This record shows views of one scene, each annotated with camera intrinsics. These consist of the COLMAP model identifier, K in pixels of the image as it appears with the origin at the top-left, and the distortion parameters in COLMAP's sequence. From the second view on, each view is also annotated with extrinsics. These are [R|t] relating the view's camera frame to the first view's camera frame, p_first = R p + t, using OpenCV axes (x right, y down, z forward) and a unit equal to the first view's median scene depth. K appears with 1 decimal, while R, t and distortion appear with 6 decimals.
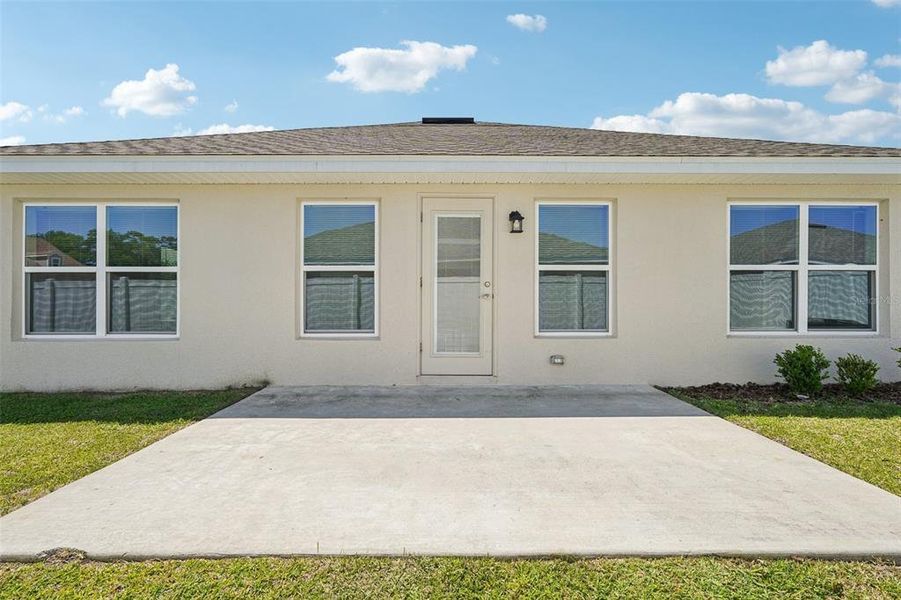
lens RADIAL K [[402.4, 0, 450.5], [0, 402.4, 300.0], [0, 0, 1]] dist [-0.009090, 0.000142]
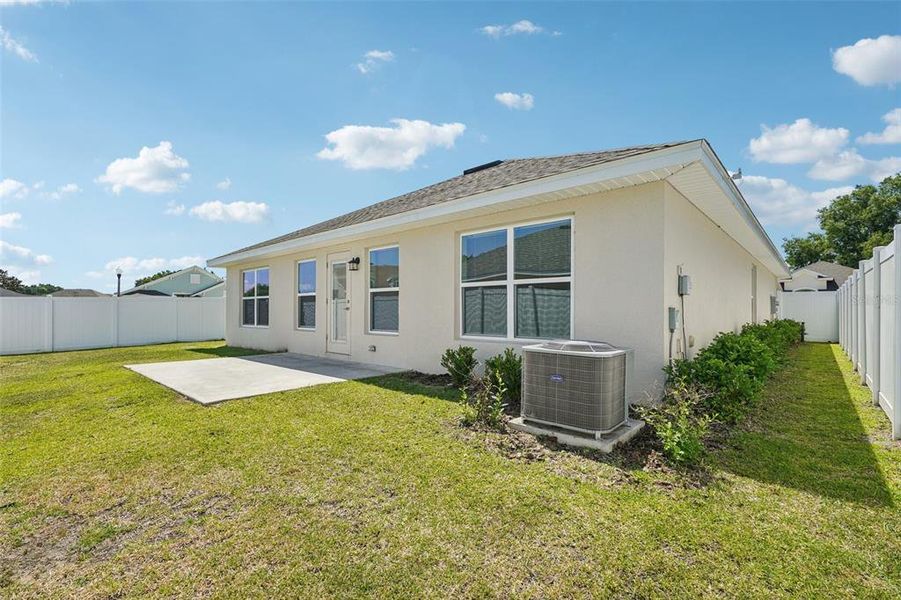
lens RADIAL K [[407.3, 0, 448.3], [0, 407.3, 302.8], [0, 0, 1]] dist [-0.001857, 0.000404]
pose [[0.739409, -0.012038, -0.673149, 1.556125], [0.002069, 0.999876, -0.015609, -0.004866], [0.673253, 0.010149, 0.739343, 0.011808]]
